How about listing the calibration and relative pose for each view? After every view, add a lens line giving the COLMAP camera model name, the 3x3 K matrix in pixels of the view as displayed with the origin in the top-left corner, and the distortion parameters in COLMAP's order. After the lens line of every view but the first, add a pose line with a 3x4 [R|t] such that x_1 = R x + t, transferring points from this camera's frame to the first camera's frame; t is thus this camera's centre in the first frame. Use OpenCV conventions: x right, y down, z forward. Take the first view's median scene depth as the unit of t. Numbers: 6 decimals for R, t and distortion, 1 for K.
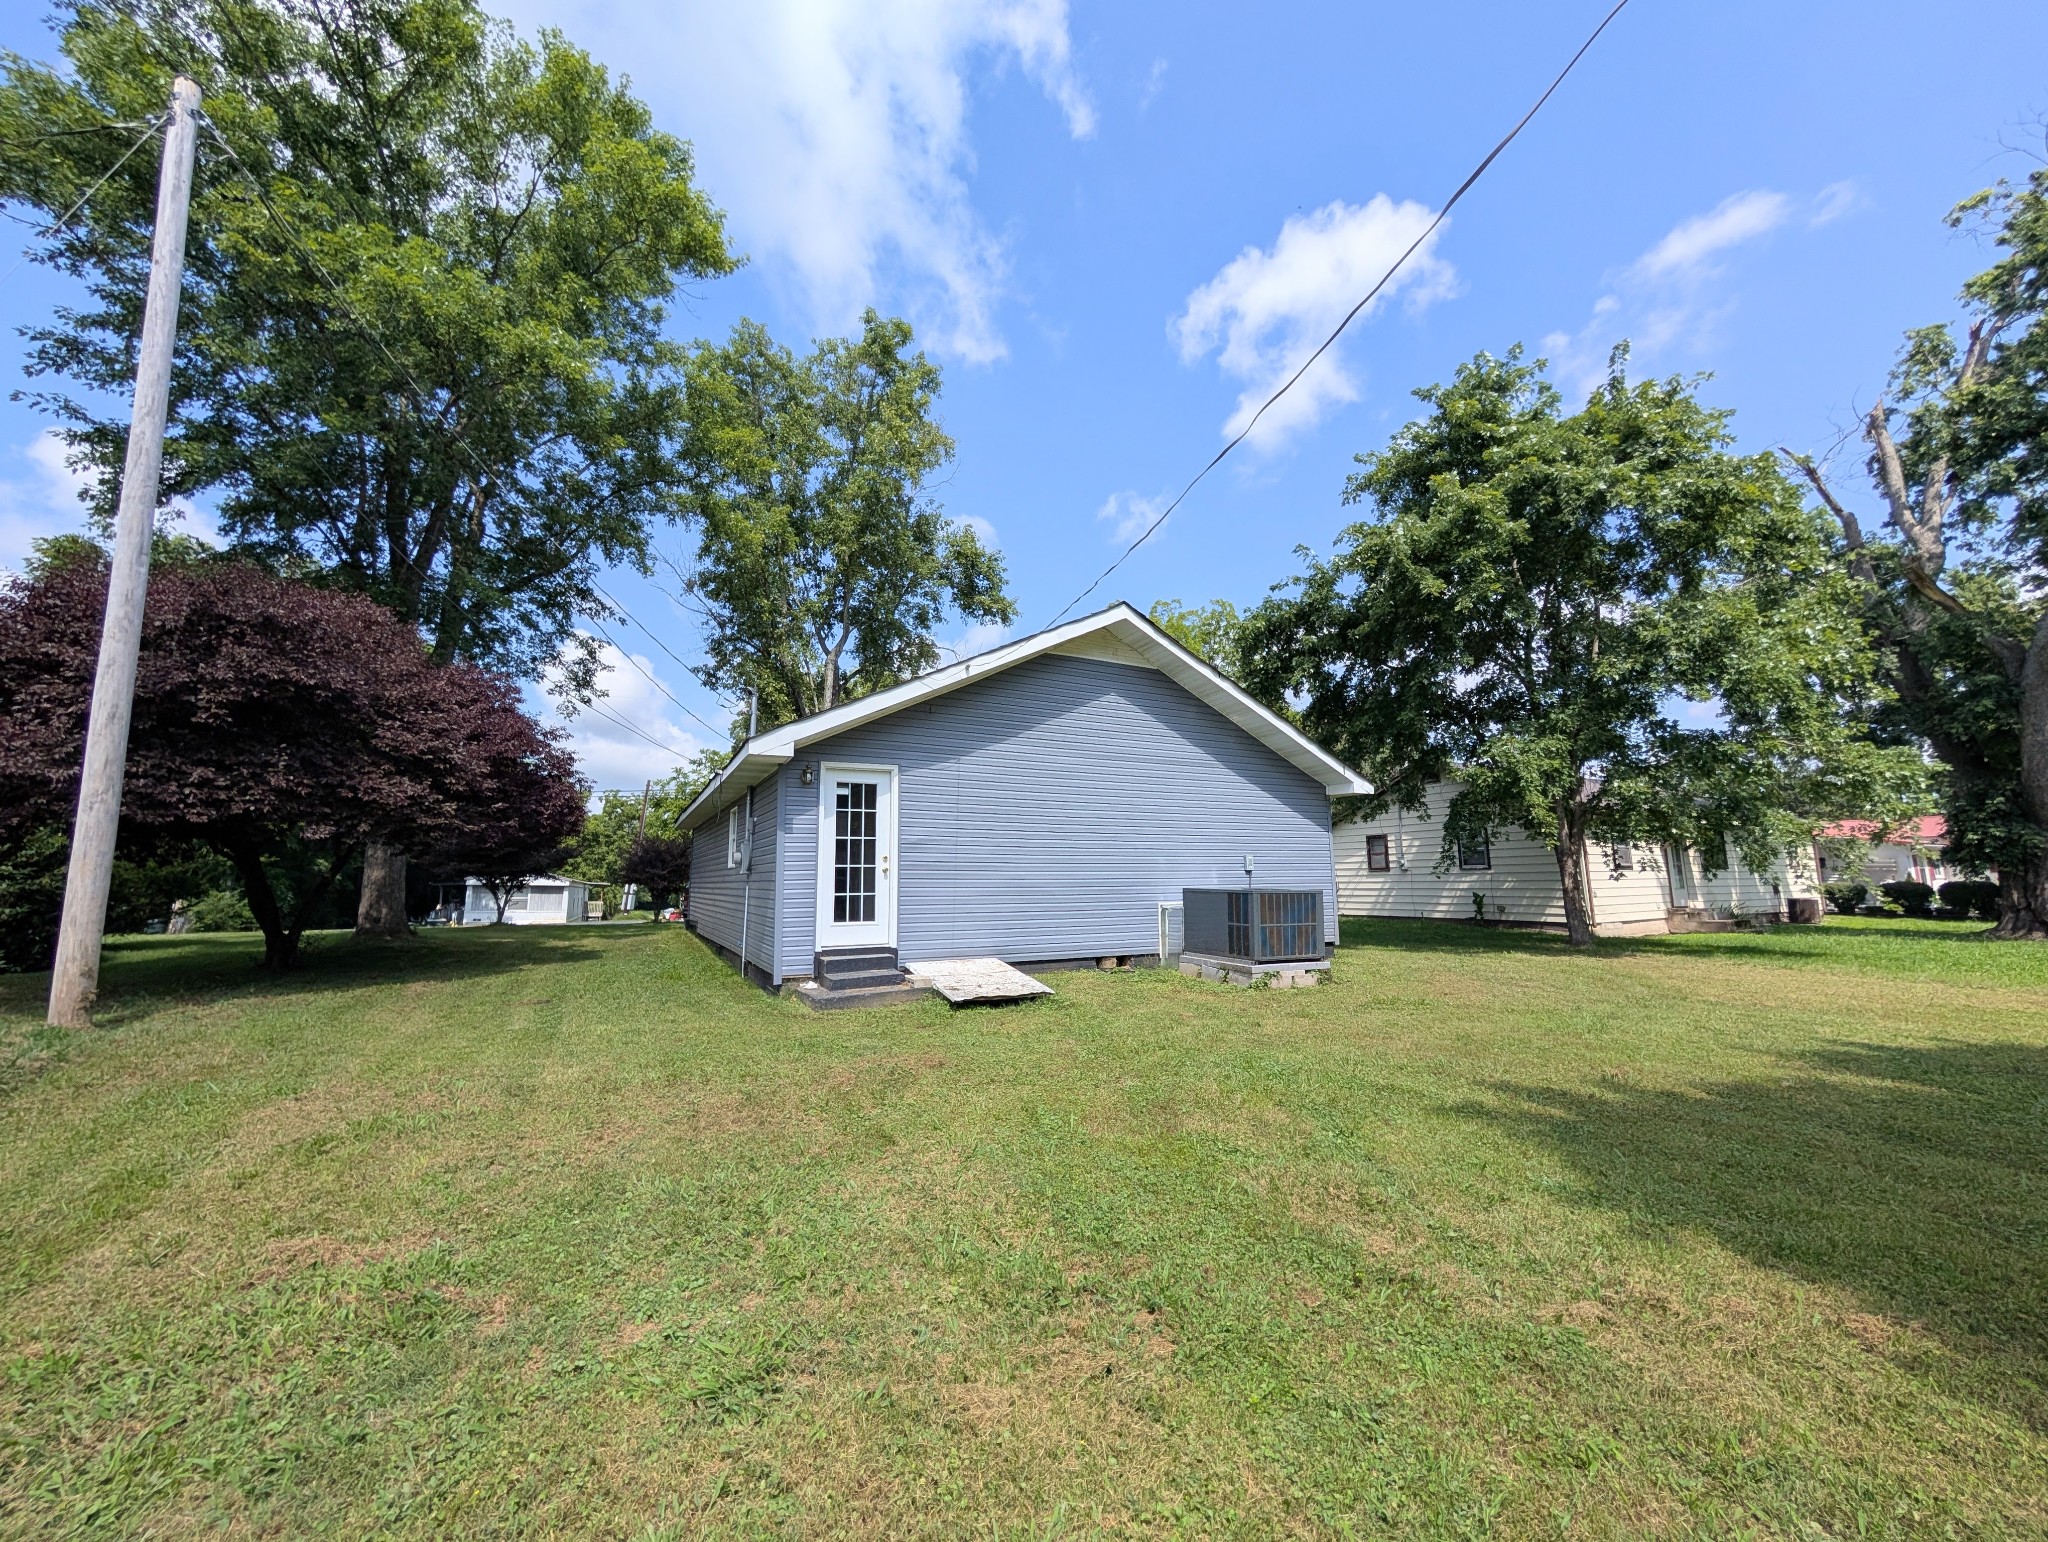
lens RADIAL K [[835.2, 0, 1028.3], [0, 835.2, 774.5], [0, 0, 1]] dist [0.005537, -0.001579]
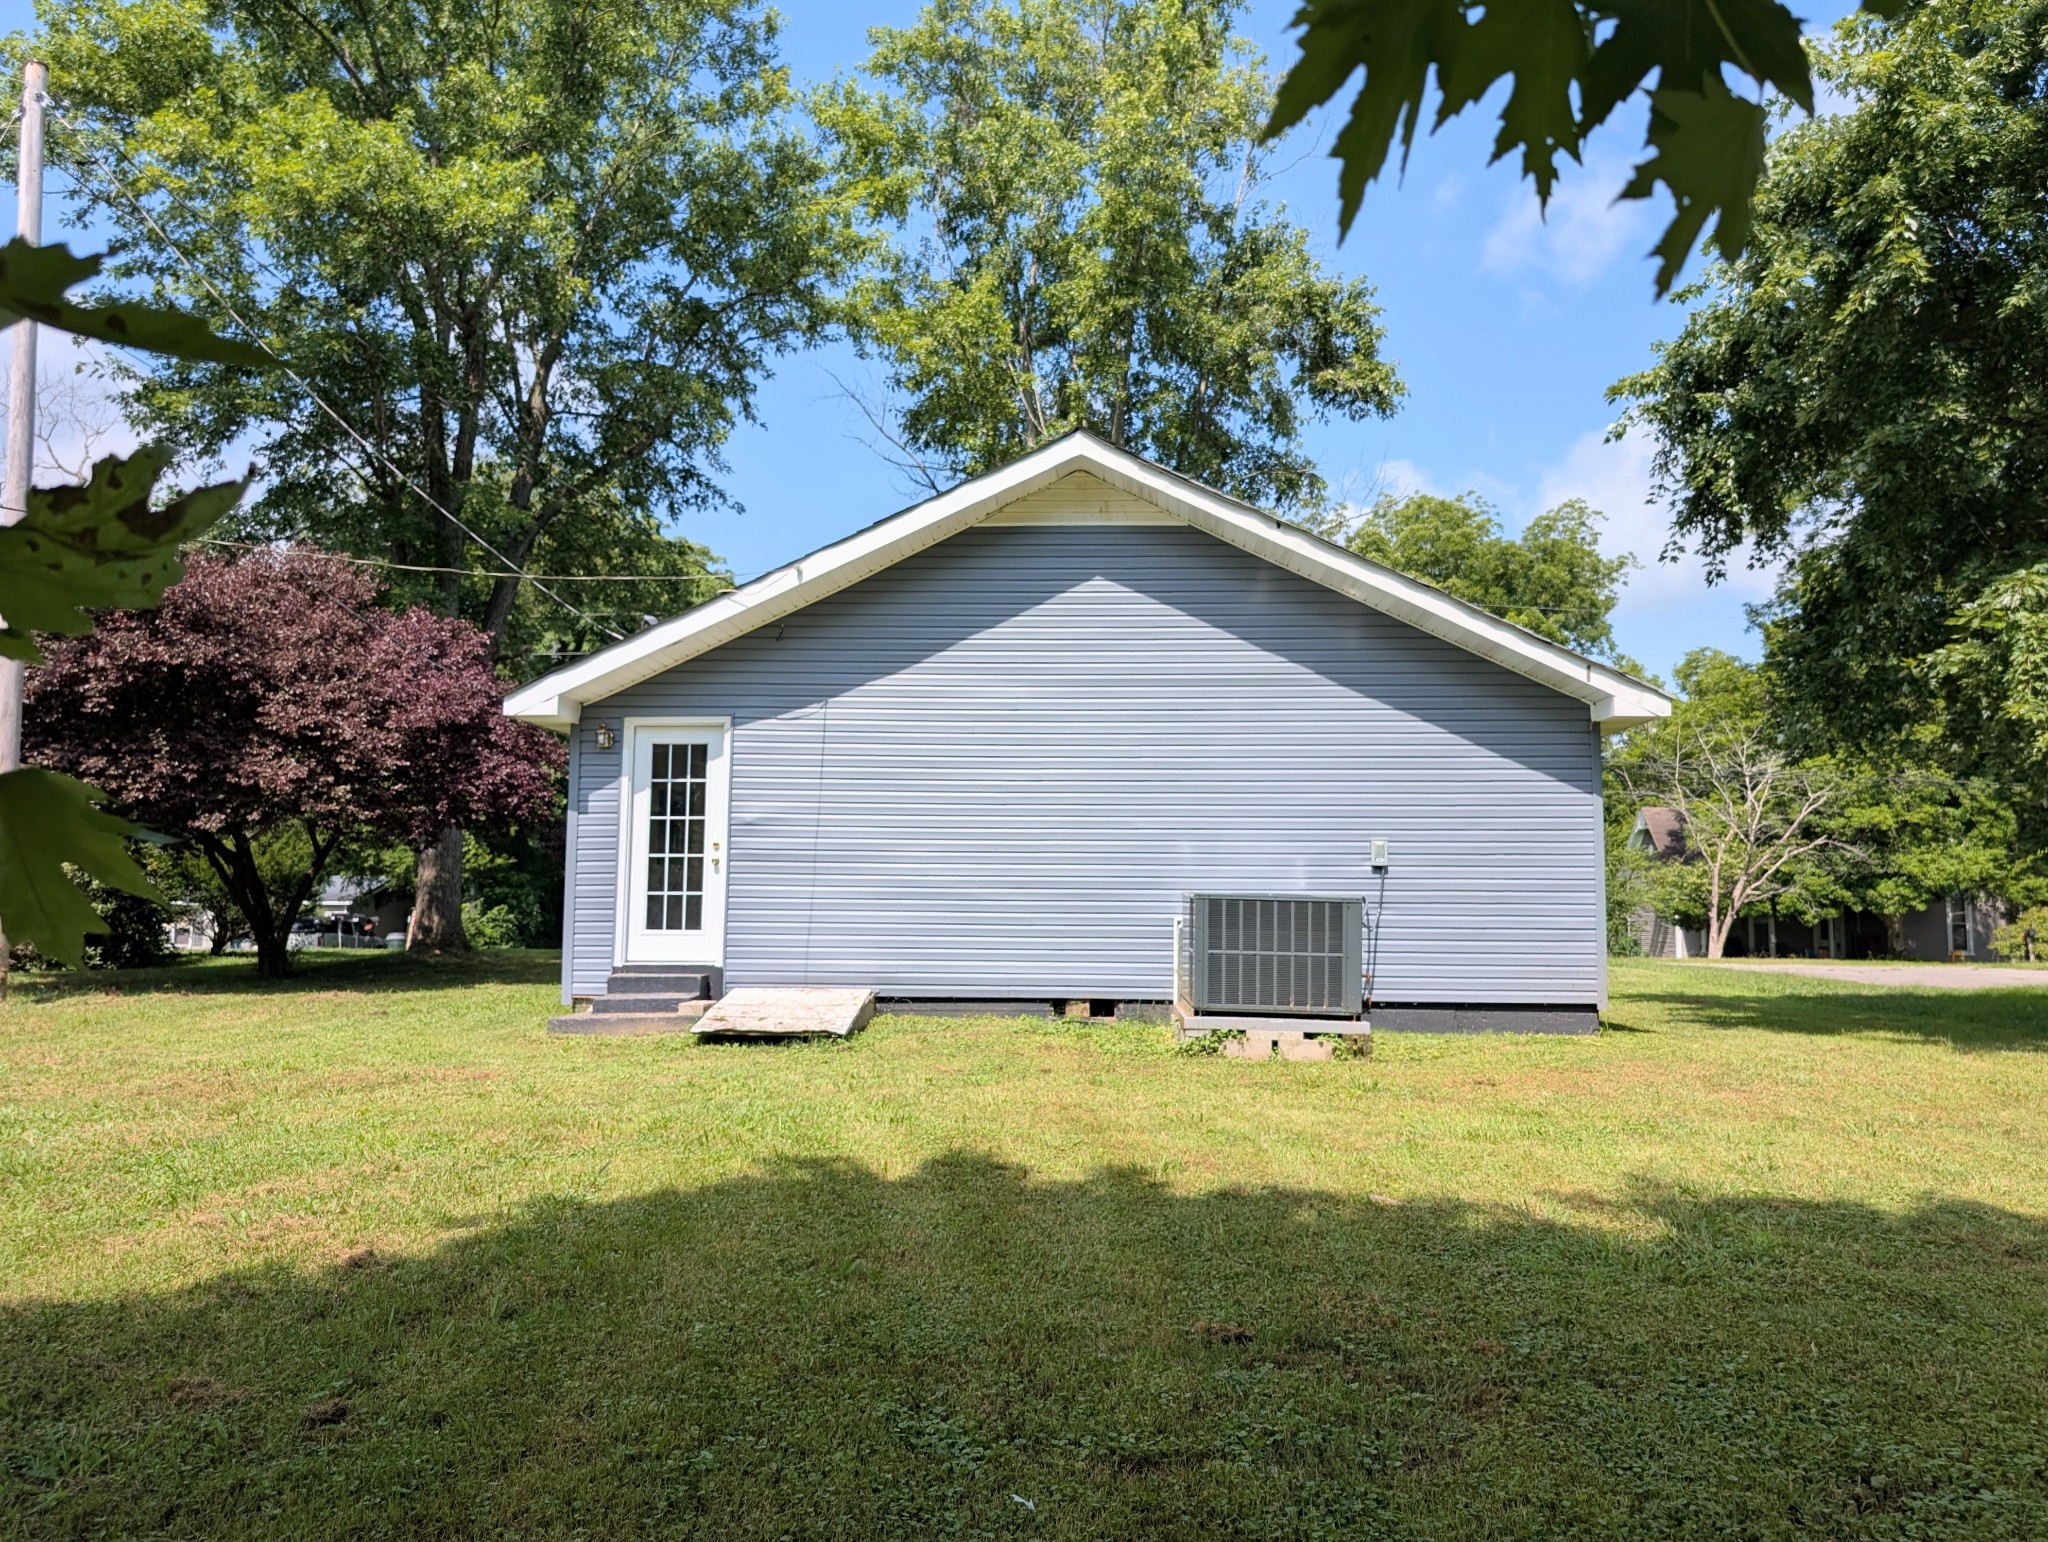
lens RADIAL K [[1707.1, 0, 1026.9], [0, 1707.1, 758.6], [0, 0, 1]] dist [0.049058, -0.005877]
pose [[0.839124, -0.034791, -0.542826, 0.879792], [0.053878, 0.998361, 0.019300, 0.010789], [0.541265, -0.045441, 0.839623, -0.103311]]
